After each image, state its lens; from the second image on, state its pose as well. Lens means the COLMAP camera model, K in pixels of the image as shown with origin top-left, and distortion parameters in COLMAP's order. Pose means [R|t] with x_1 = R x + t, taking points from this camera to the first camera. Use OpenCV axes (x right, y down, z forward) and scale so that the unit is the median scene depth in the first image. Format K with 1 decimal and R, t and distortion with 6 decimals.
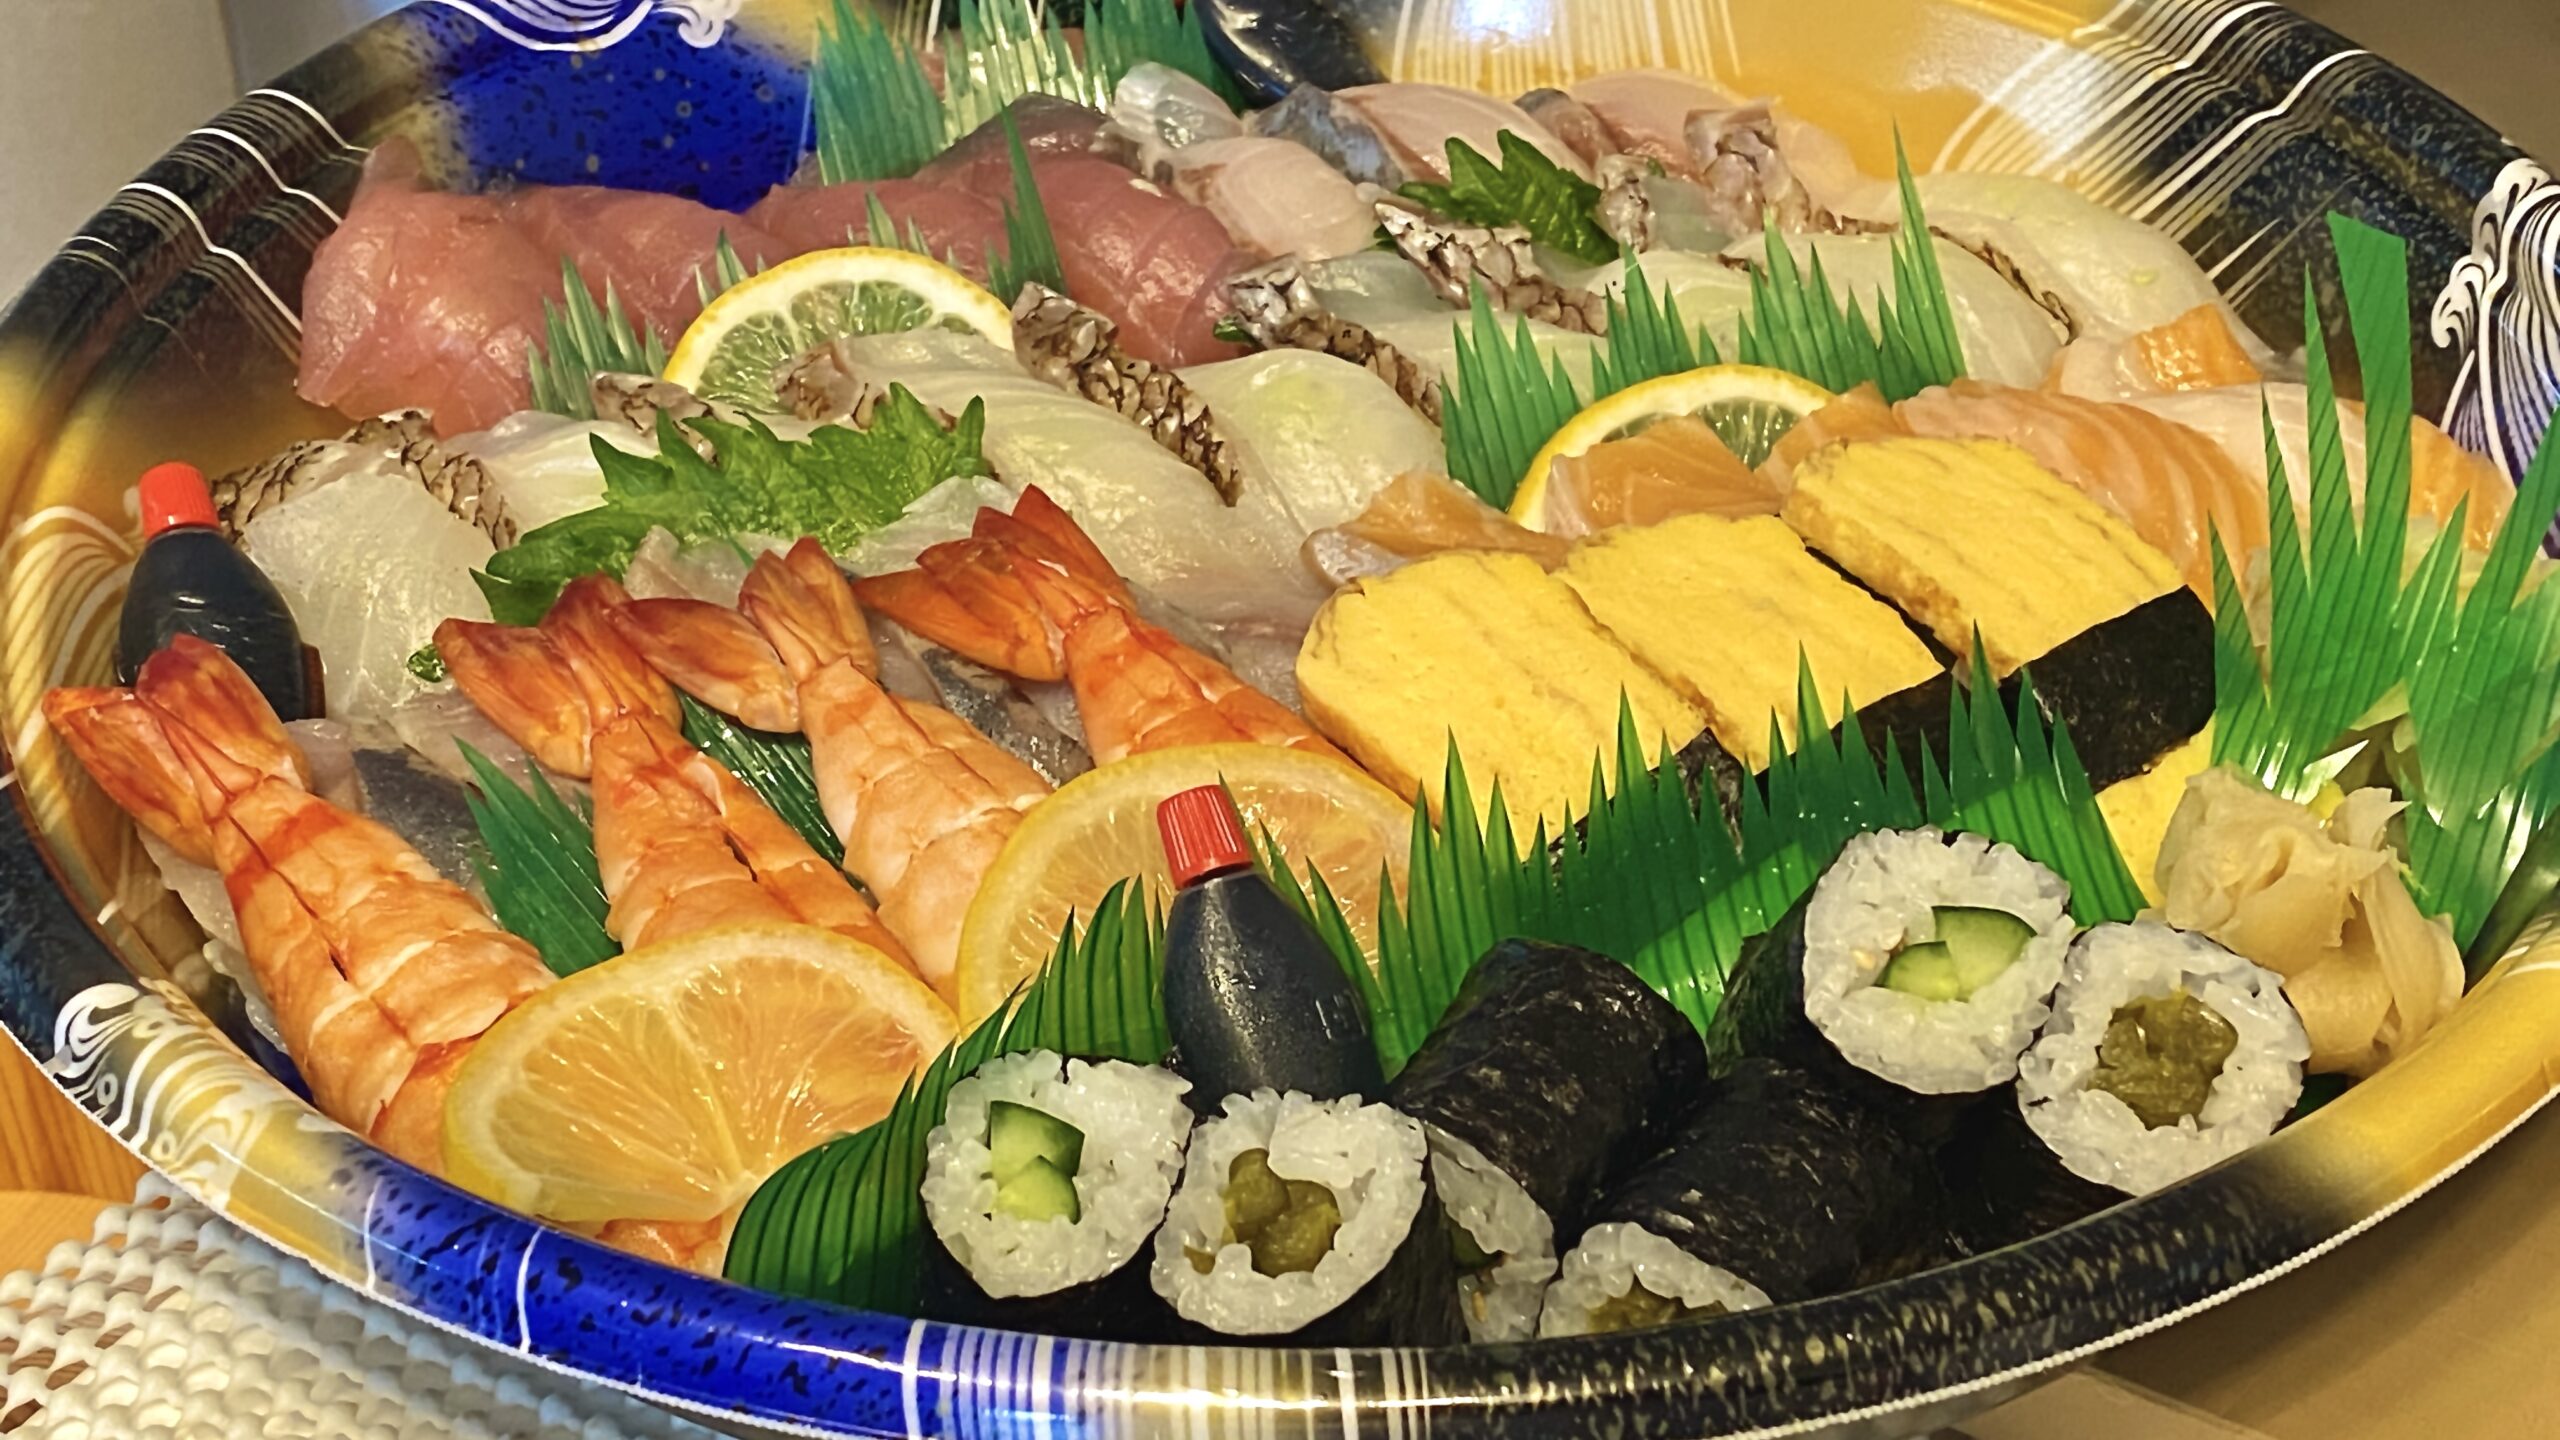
lens RADIAL K [[3792.4, 0, 1280.0], [0, 3792.4, 720.0], [0, 0, 1]] dist [0.170893, -0.002930]
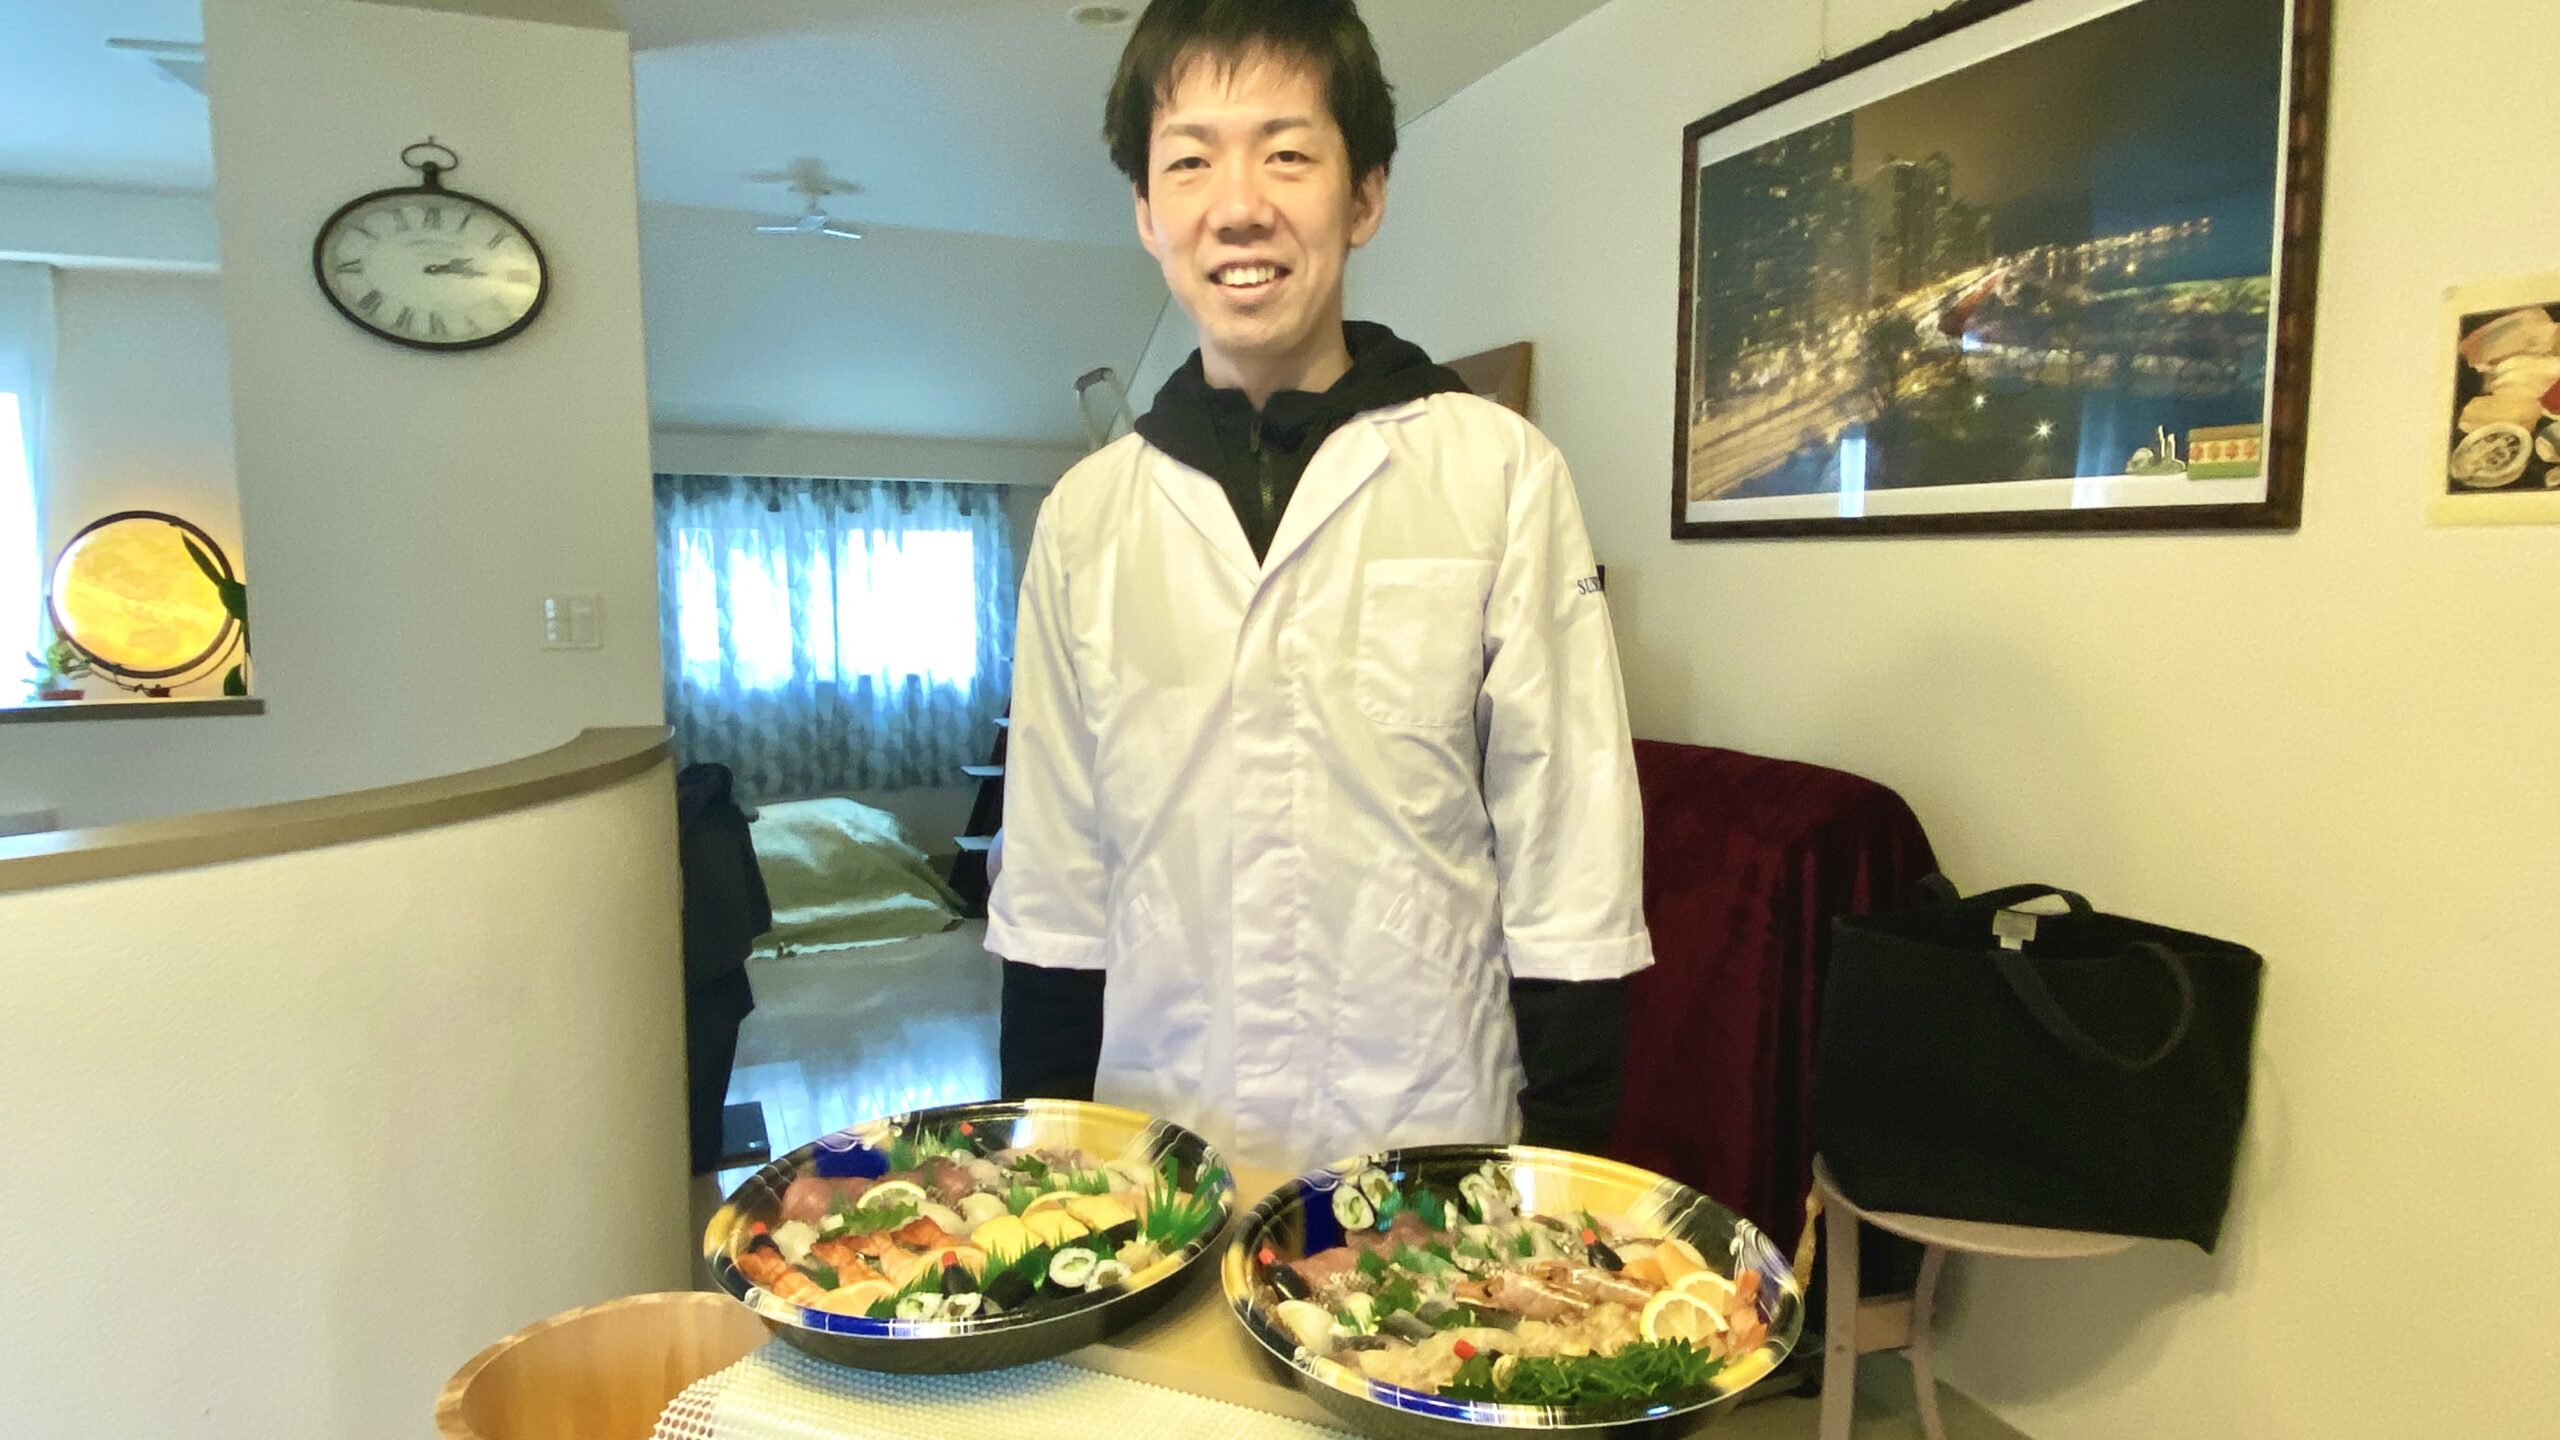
lens RADIAL K [[1463.0, 0, 1280.0], [0, 1463.0, 720.0], [0, 0, 1]] dist [0.020095, -0.002515]
pose [[0.991478, -0.009031, 0.129963, 0.174557], [0.074105, 0.859576, -0.505606, 0.440156], [-0.107147, 0.510928, 0.852920, -1.223038]]
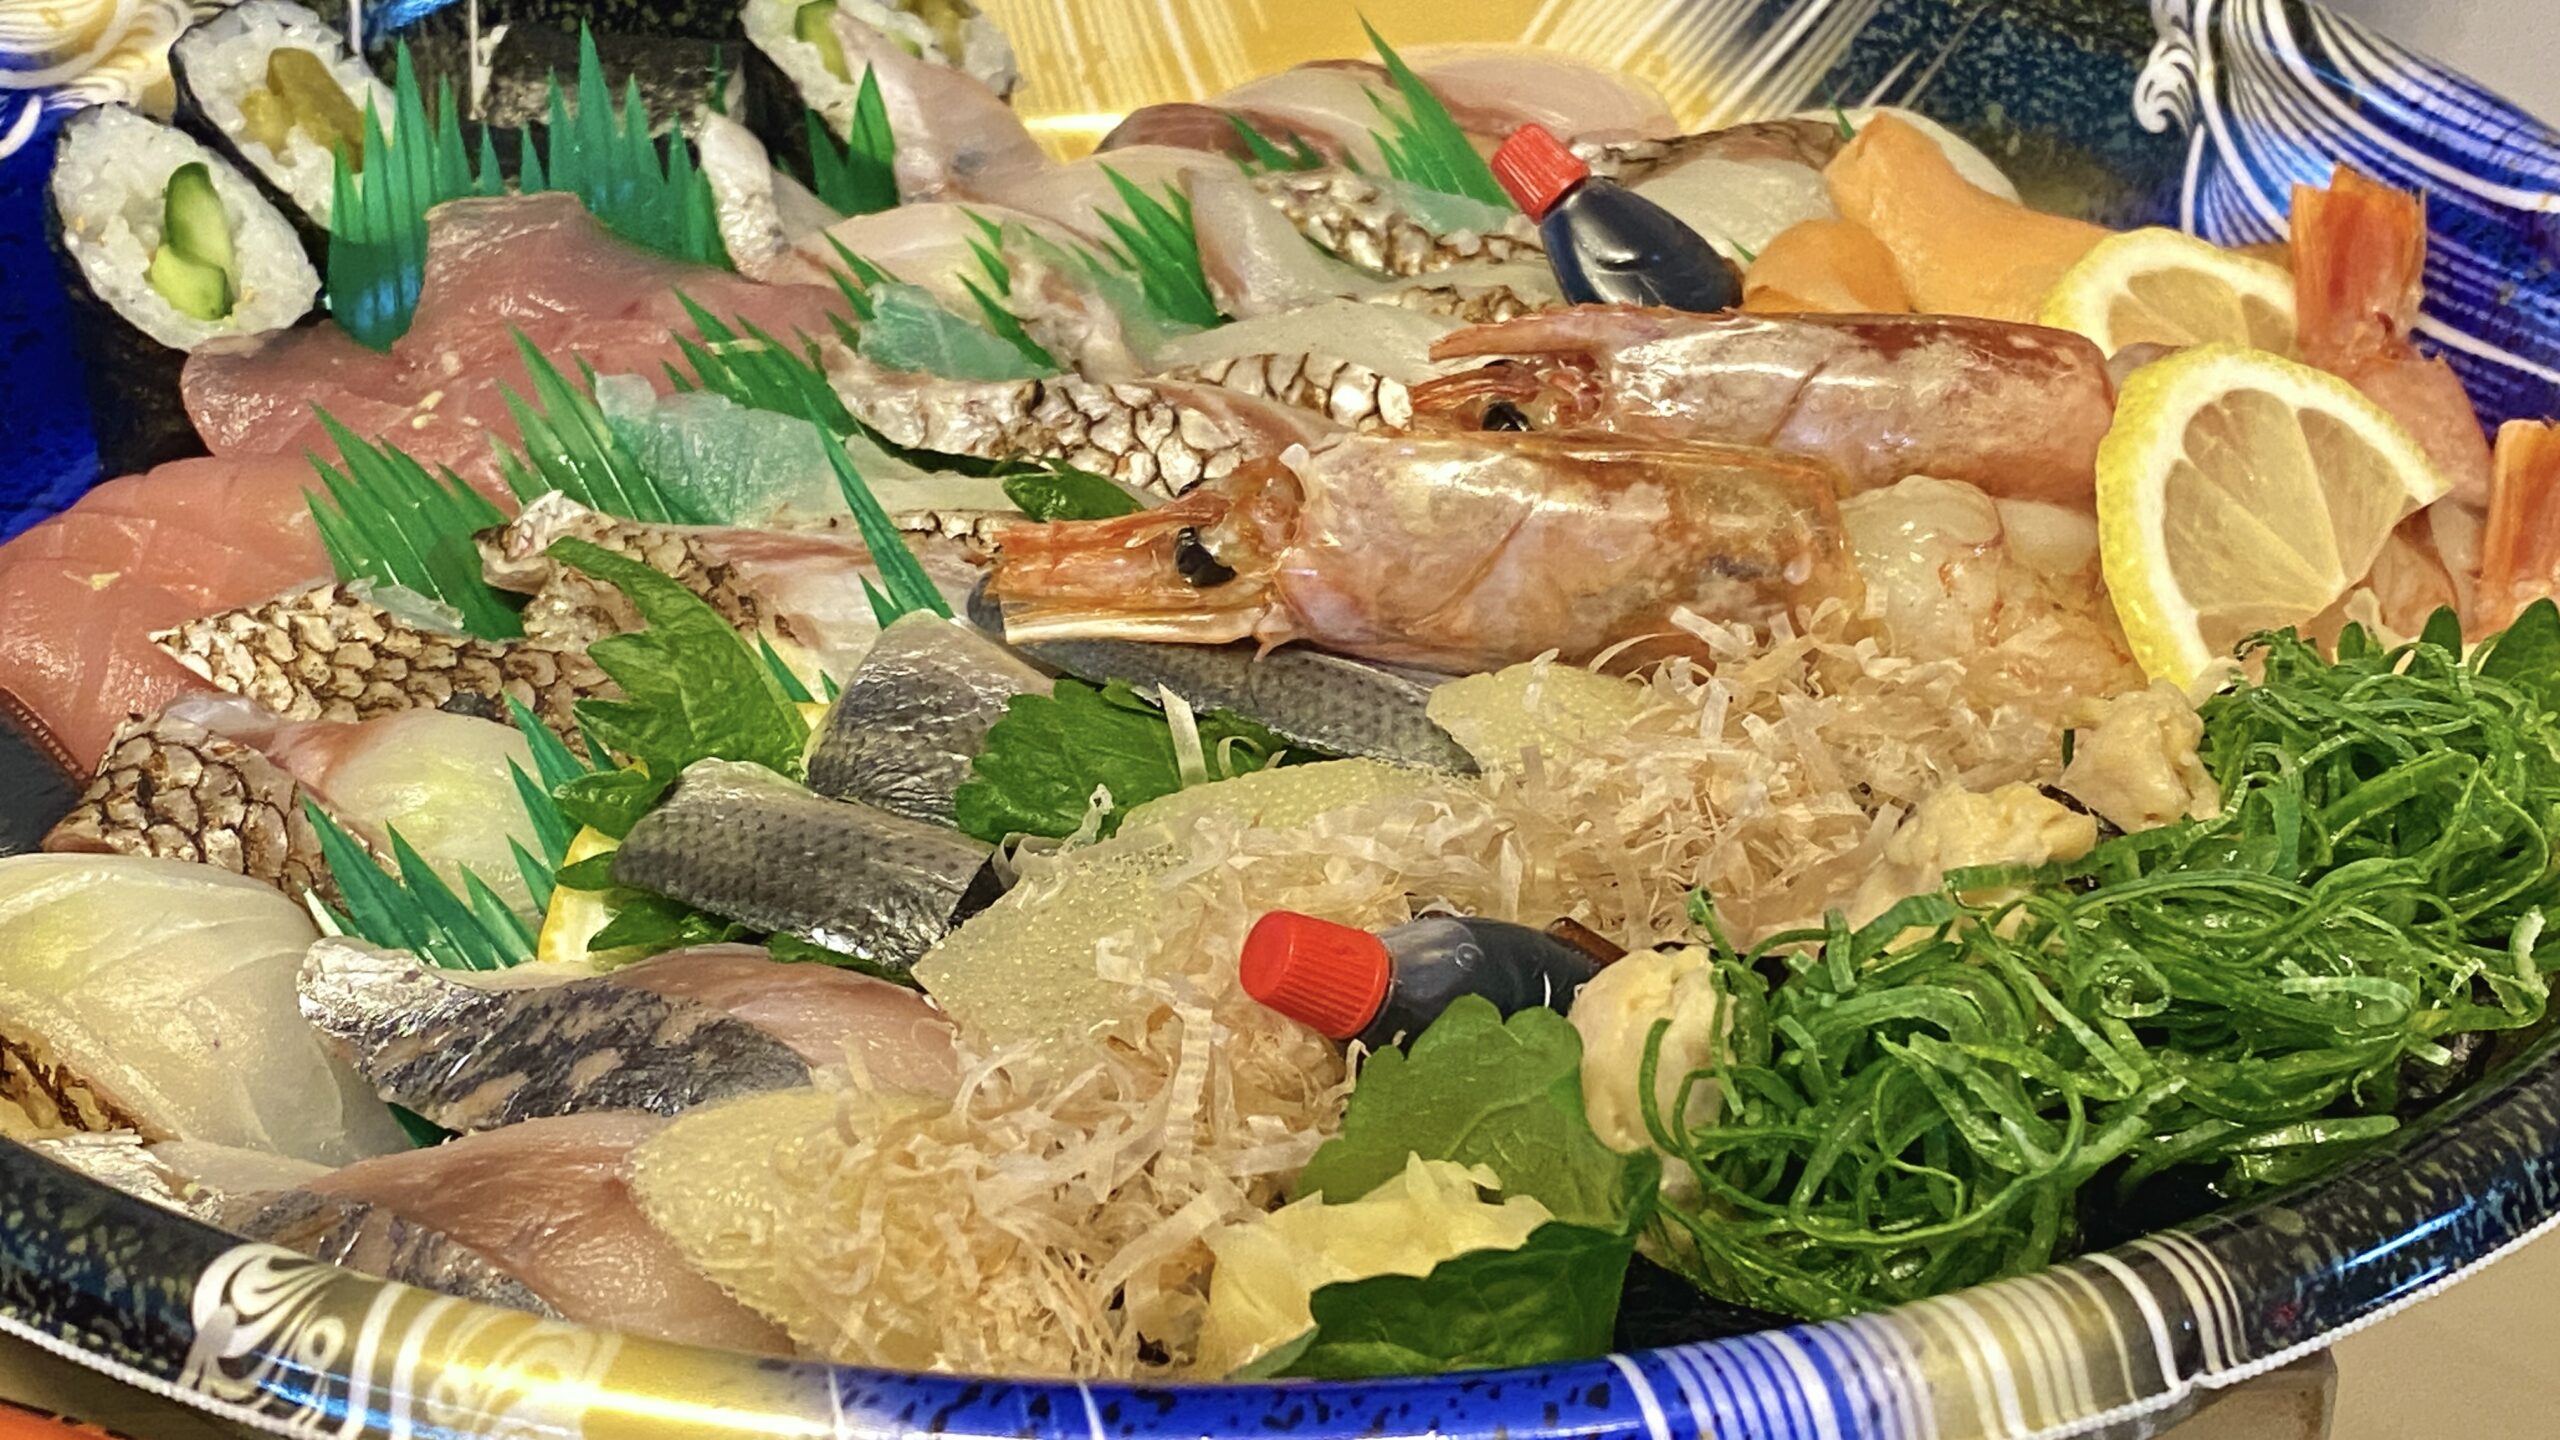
lens RADIAL K [[3792.4, 0, 1280.0], [0, 3792.4, 720.0], [0, 0, 1]] dist [0.170893, -0.002930]
pose [[0.835523, -0.272948, 0.476865, 0.289899], [0.305450, 0.952158, 0.009812, 0.165964], [-0.456729, 0.137460, 0.878922, 0.012445]]
